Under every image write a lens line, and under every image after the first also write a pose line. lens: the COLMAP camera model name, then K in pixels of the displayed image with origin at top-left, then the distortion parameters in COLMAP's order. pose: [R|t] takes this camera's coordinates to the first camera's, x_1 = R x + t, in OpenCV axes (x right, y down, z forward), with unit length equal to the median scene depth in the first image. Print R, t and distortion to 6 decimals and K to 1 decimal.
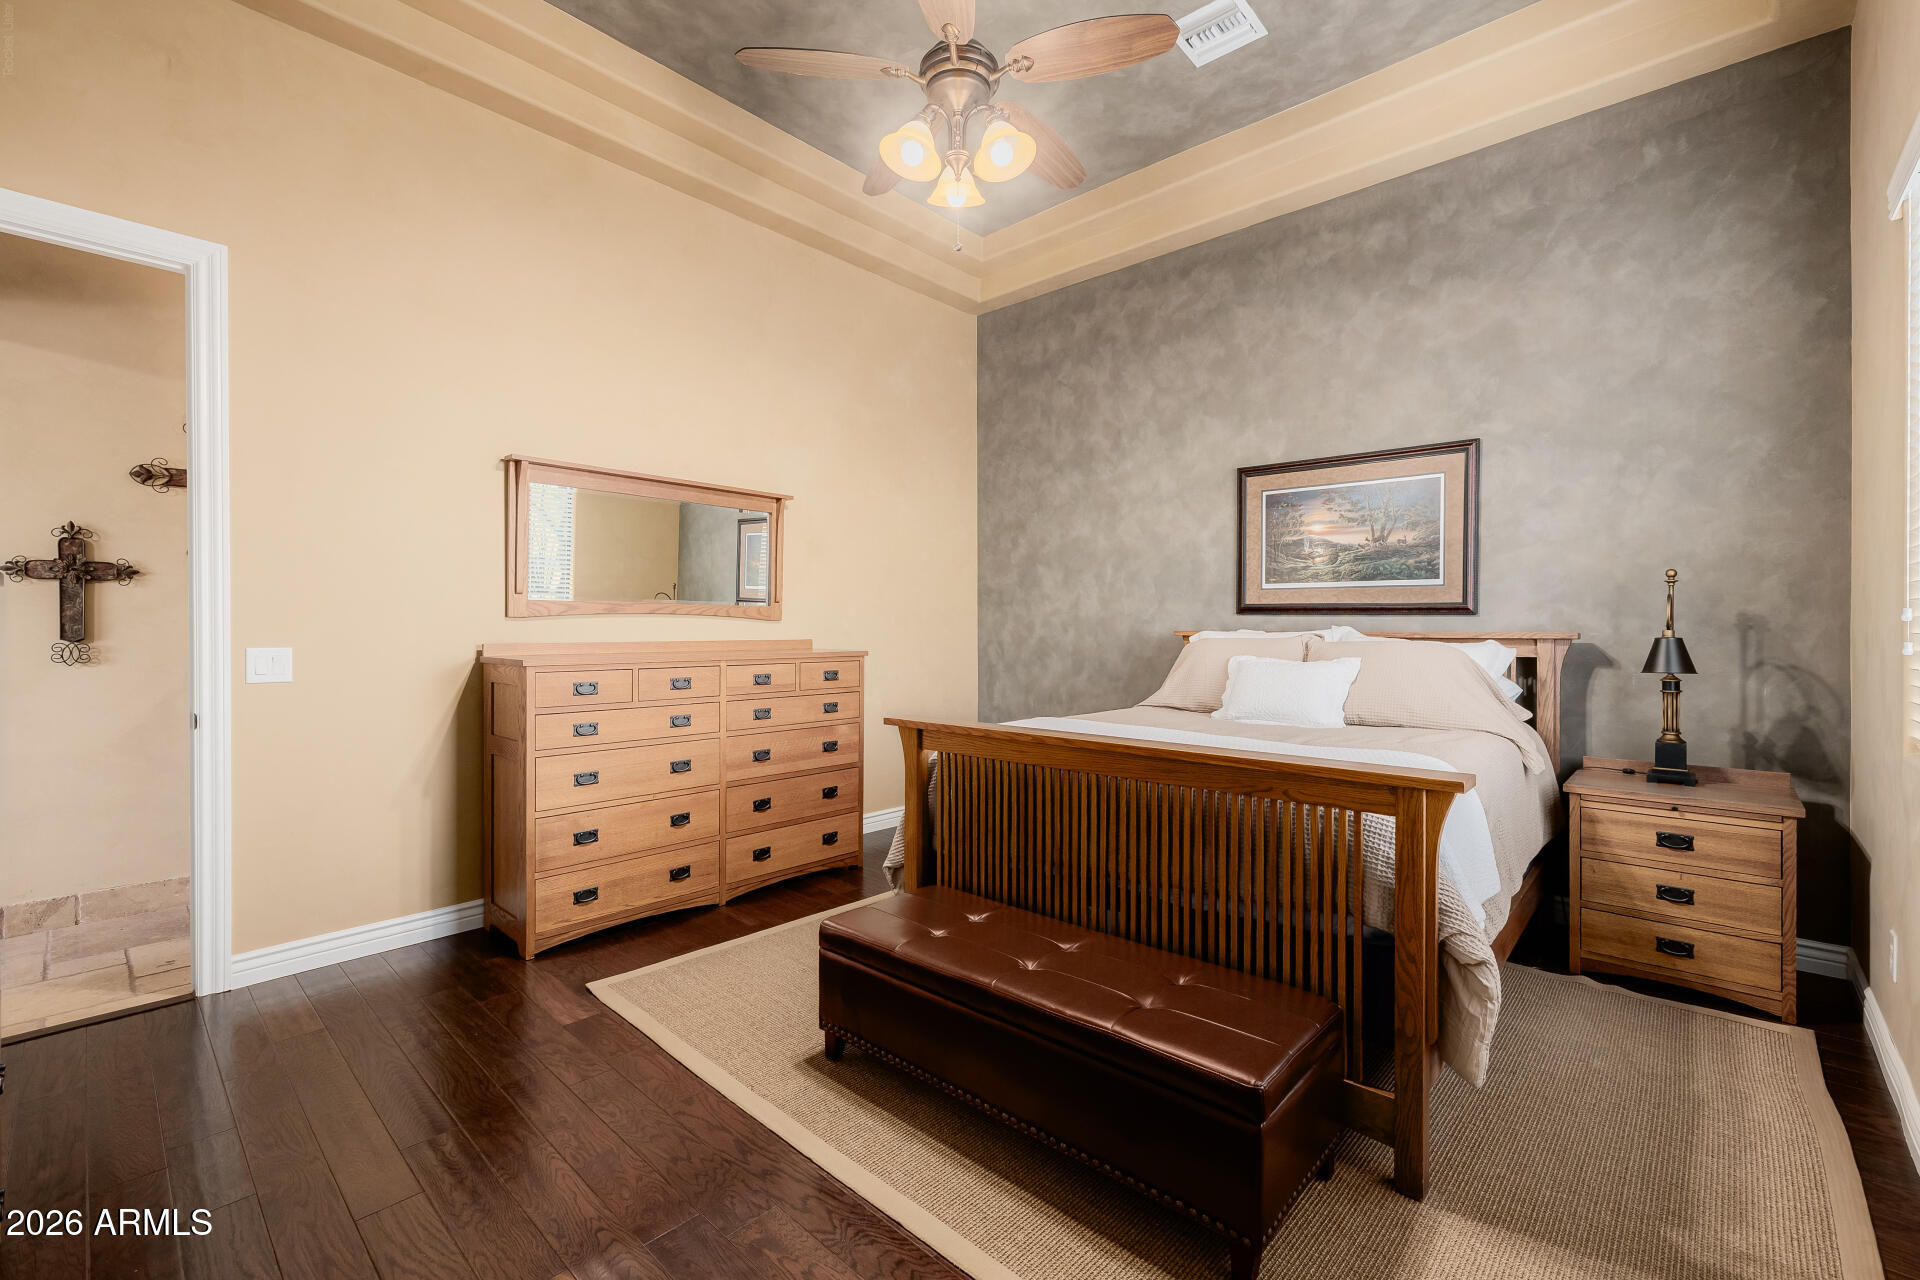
lens RADIAL K [[818.4, 0, 961.5], [0, 818.4, 627.8], [0, 0, 1]] dist [0.000512, 0.000283]
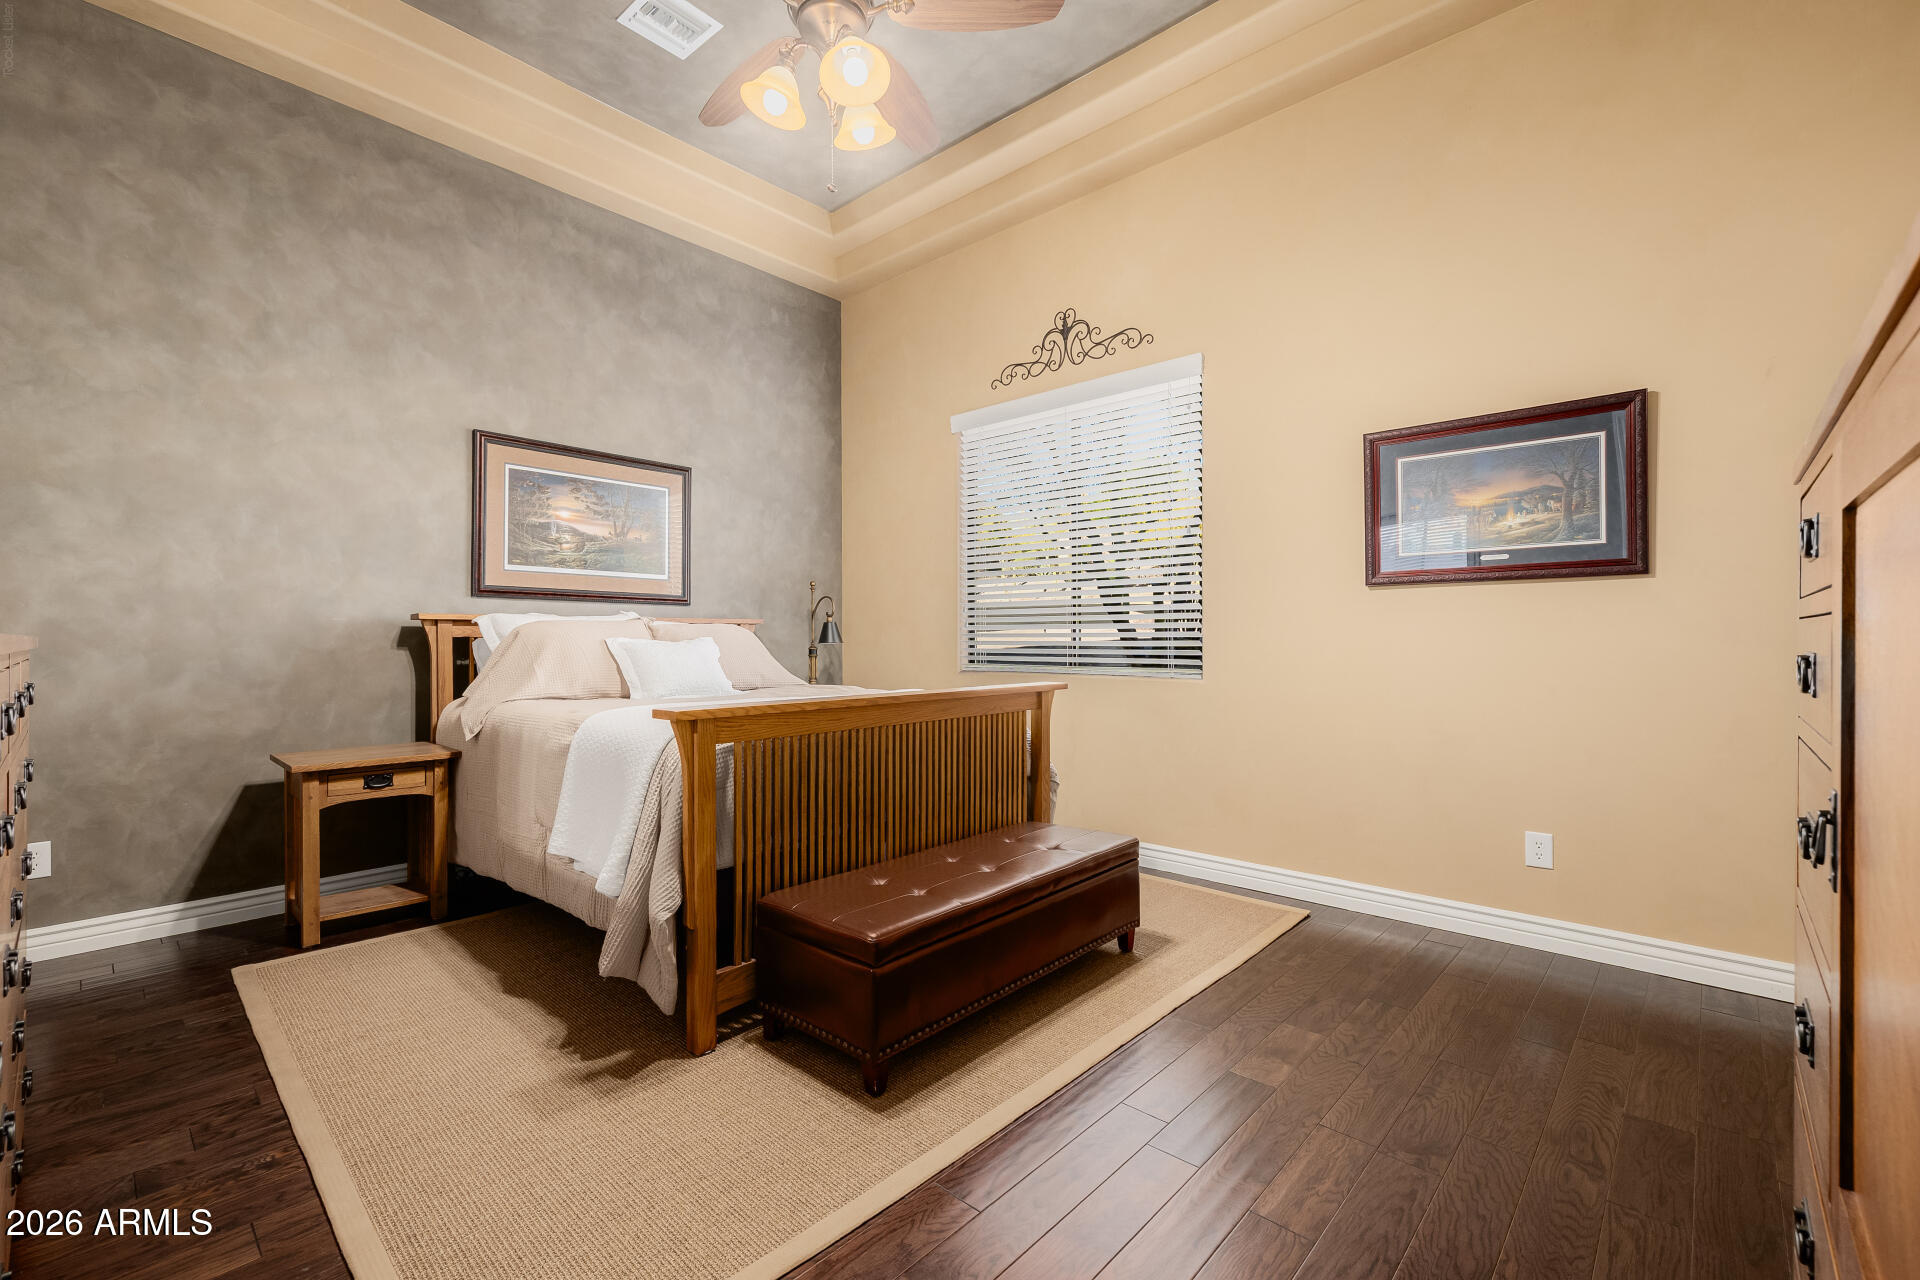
lens RADIAL K [[813.1, 0, 957.6], [0, 813.1, 634.1], [0, 0, 1]] dist [0.002812, 0.000141]
pose [[0.000871, 0.003232, 0.999994, -0.562165], [0.002786, 0.999991, -0.003234, 0.029771], [-0.999996, 0.002789, 0.000862, 0.513606]]
